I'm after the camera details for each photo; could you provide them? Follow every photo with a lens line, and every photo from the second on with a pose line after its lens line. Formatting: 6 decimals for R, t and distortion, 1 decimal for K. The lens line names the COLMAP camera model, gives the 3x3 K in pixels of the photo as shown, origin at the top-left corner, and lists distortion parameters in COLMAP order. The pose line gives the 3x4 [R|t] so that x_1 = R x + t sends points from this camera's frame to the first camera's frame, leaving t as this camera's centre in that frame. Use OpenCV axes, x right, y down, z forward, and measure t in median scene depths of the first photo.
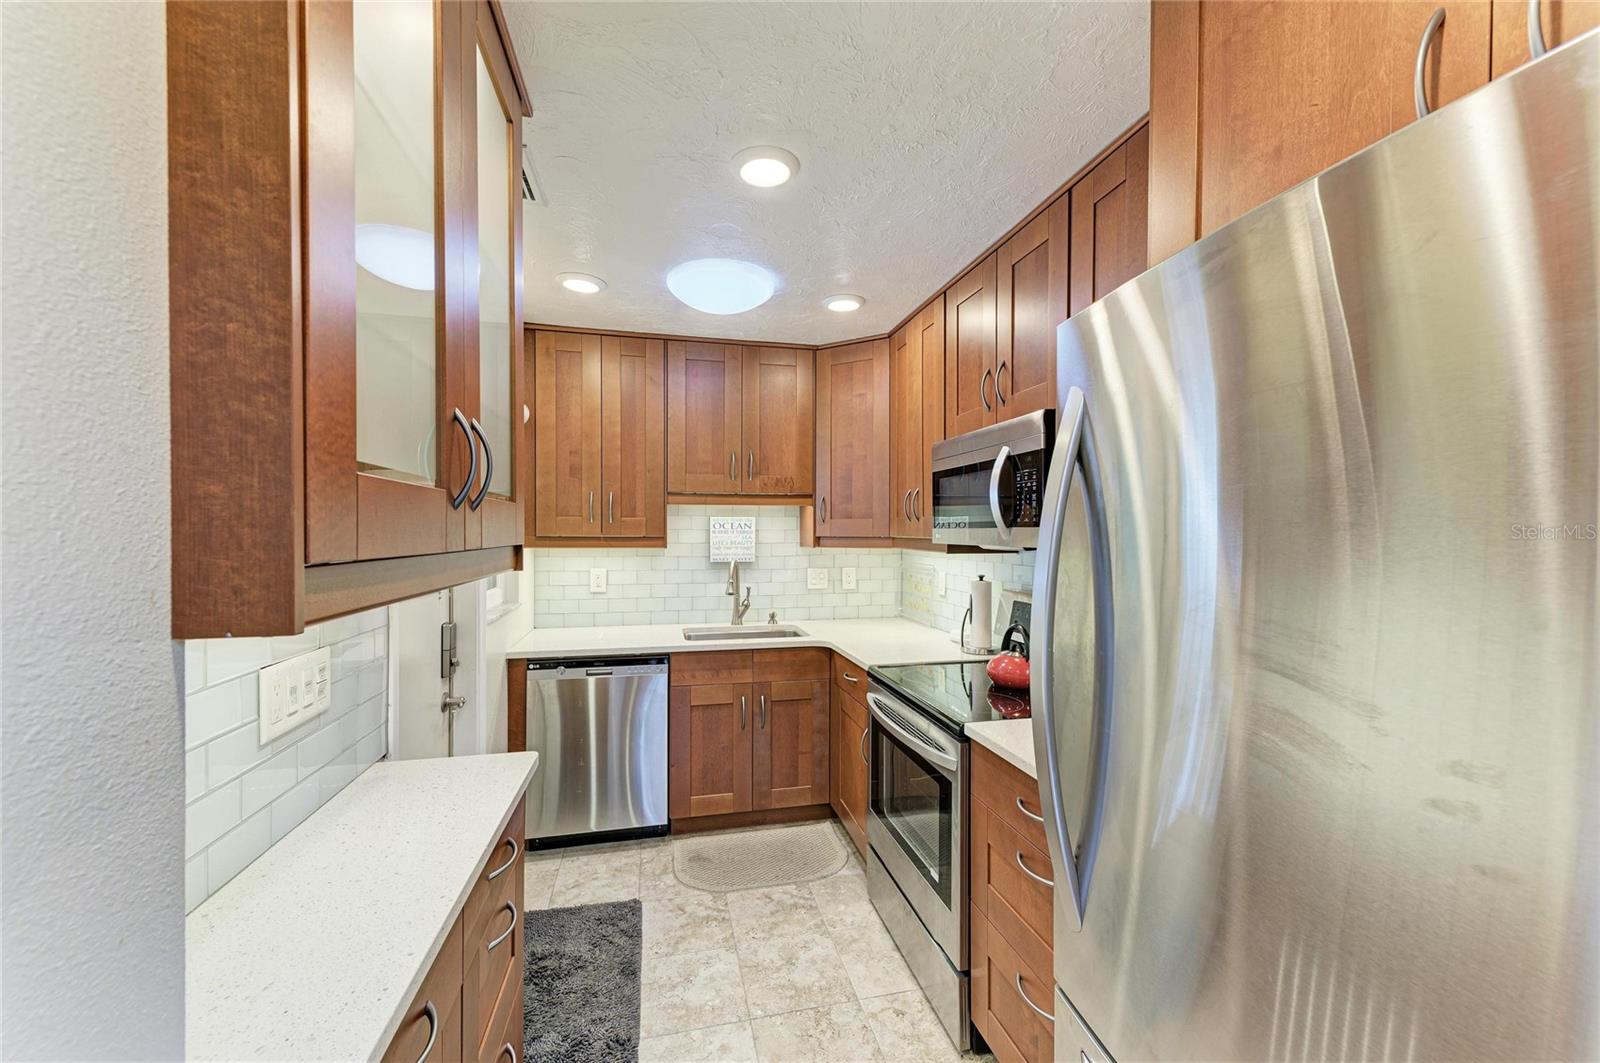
lens RADIAL K [[641.5, 0, 800.0], [0, 641.5, 531.5], [0, 0, 1]] dist [0.027229, 0.000071]
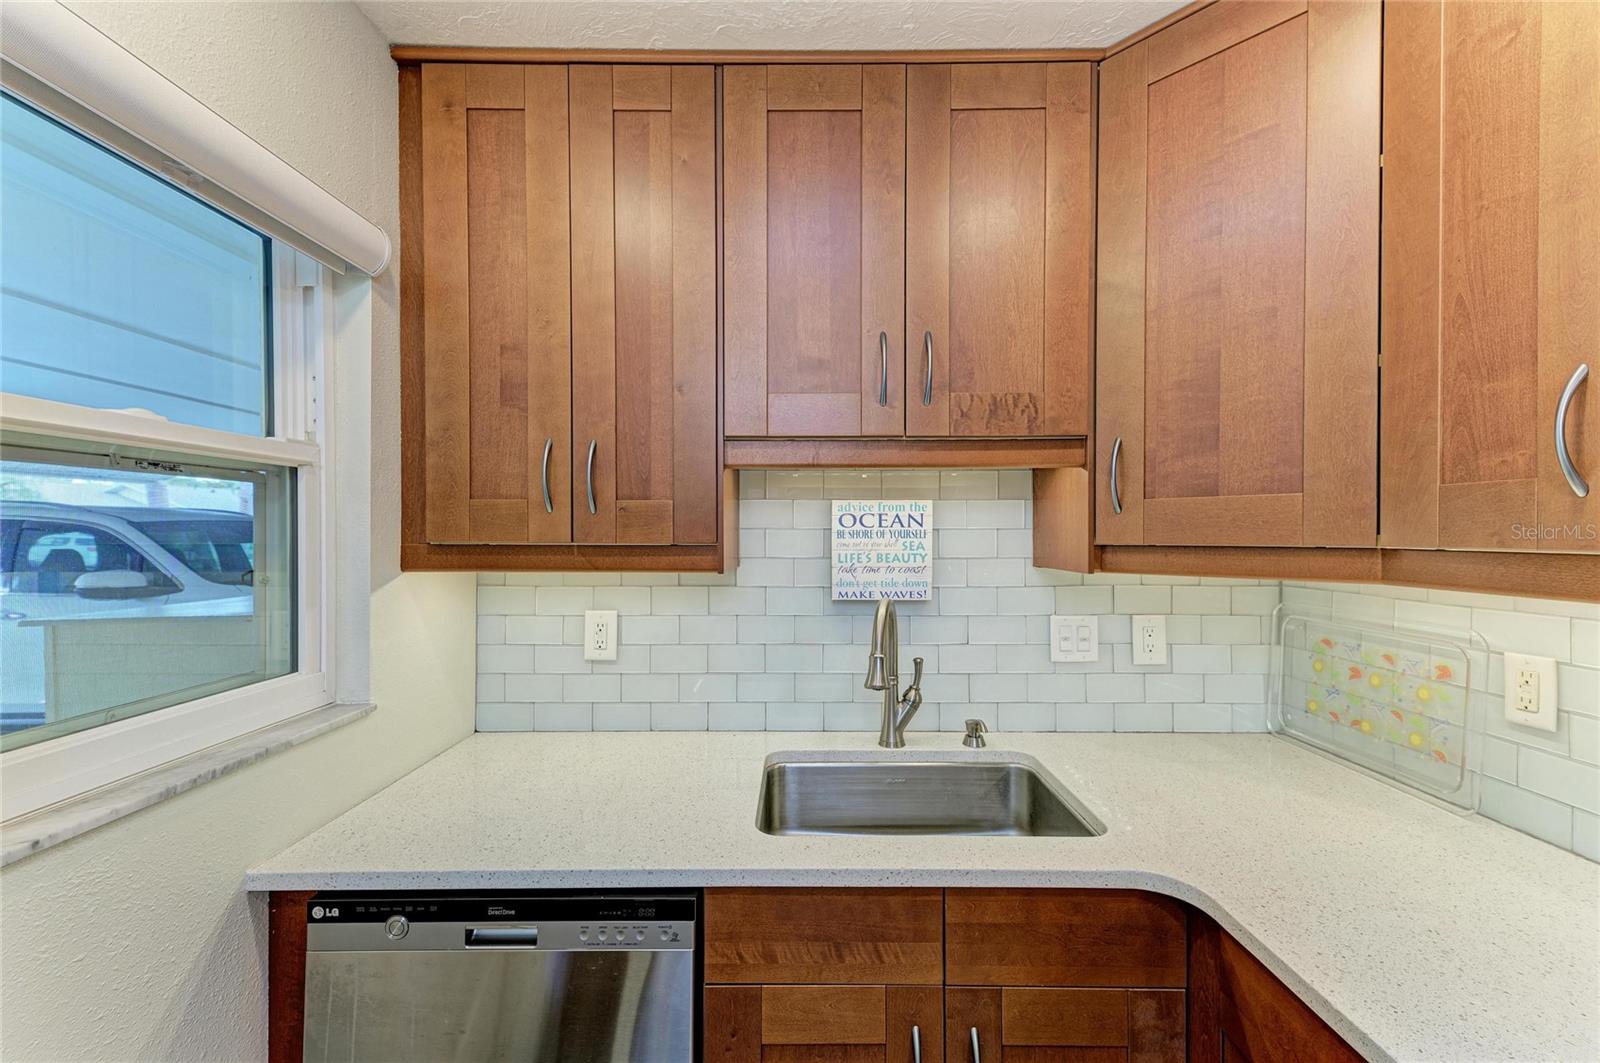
lens RADIAL K [[623.9, 0, 800.0], [0, 623.9, 531.5], [0, 0, 1]] dist [0.006594, -0.000179]
pose [[0.973142, -0.002557, -0.230189, -0.066517], [0.001623, 0.999990, -0.004245, 0.000903], [0.230198, 0.003757, 0.973137, 0.621018]]
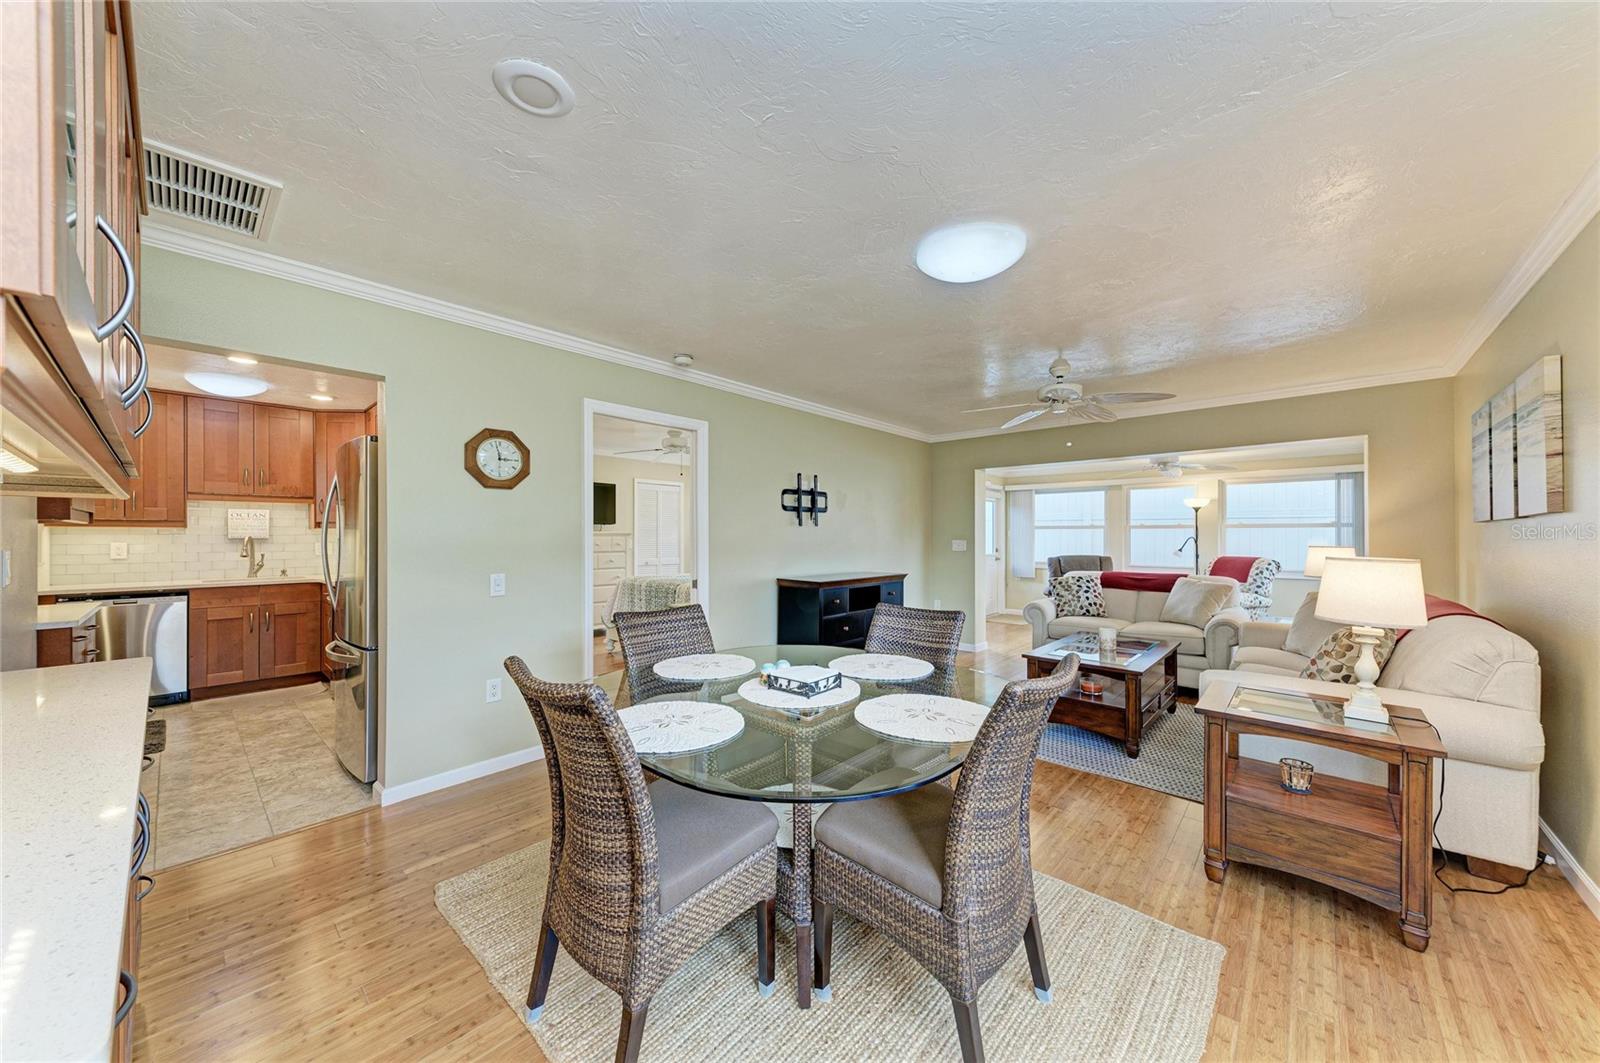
lens RADIAL K [[556.0, 0, 797.8], [0, 556.0, 533.2], [0, 0, 1]] dist [0.005971, -0.000351]
pose [[0.820289, -0.001635, 0.571948, 0.236015], [0.004897, 0.999979, -0.004164, 0.052481], [-0.571929, 0.006216, 0.820280, -0.980362]]
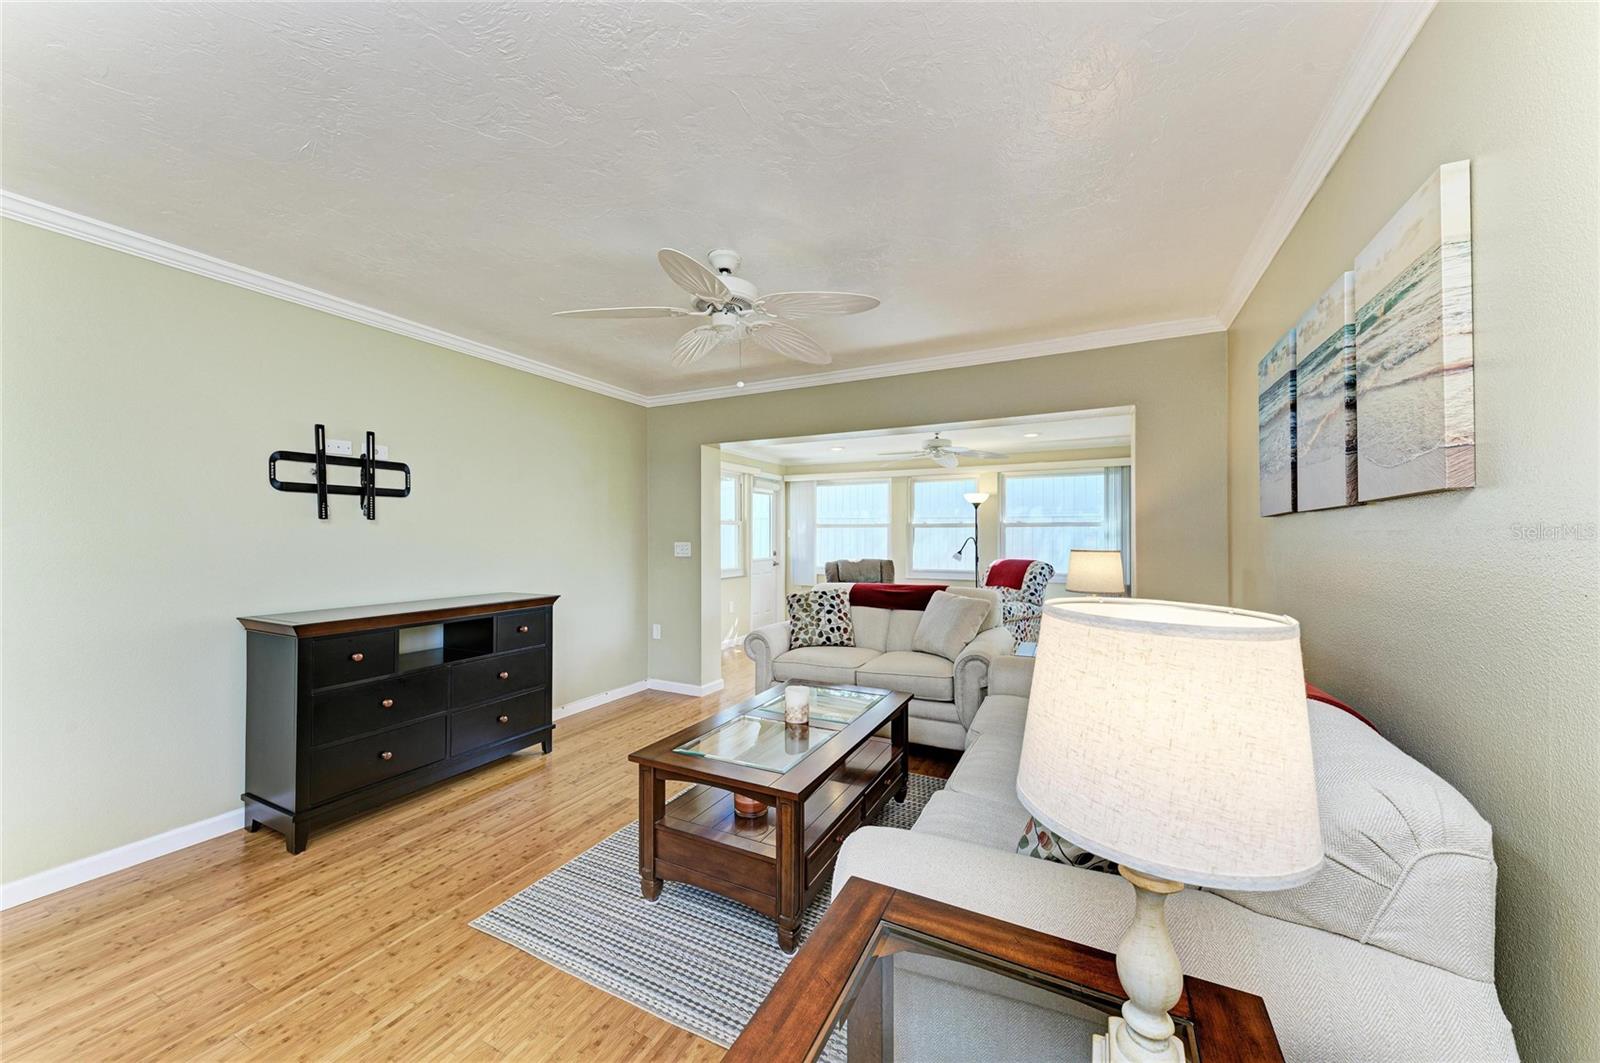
lens RADIAL K [[572.4, 0, 804.2], [0, 572.4, 537.2], [0, 0, 1]] dist [0.000487, -0.000243]
pose [[0.630726, -0.006717, 0.775977, 0.850741], [0.005181, 0.999977, 0.004444, 0.053735], [-0.775988, 0.001218, 0.630746, -0.866945]]
